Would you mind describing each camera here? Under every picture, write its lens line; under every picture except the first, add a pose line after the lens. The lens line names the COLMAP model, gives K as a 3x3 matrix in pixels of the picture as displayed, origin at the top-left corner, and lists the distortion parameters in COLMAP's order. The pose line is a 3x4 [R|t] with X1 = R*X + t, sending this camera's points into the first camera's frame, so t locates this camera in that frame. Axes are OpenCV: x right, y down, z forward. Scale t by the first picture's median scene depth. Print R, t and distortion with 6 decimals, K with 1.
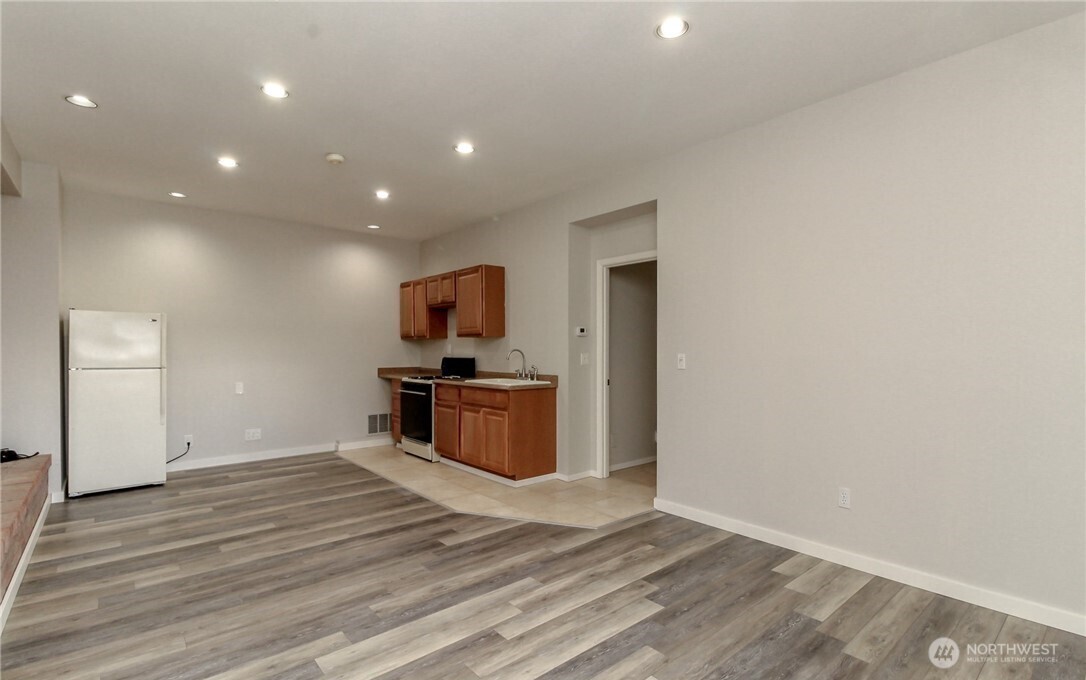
lens RADIAL K [[496.3, 0, 543.0], [0, 496.3, 340.0], [0, 0, 1]] dist [0.017241, -0.000621]
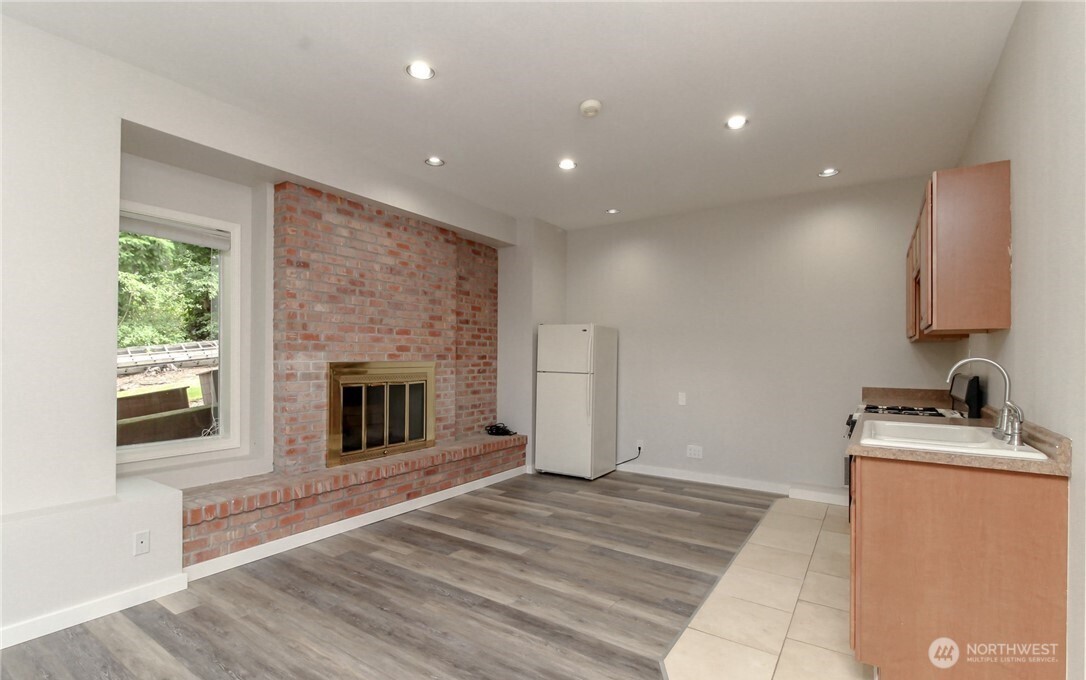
lens RADIAL K [[496.3, 0, 543.0], [0, 496.3, 340.0], [0, 0, 1]] dist [0.017241, -0.000621]
pose [[0.280580, -0.034733, -0.959202, 0.313540], [0.011794, 0.999394, -0.032738, 0.023064], [0.959758, -0.002127, 0.280820, 0.746051]]
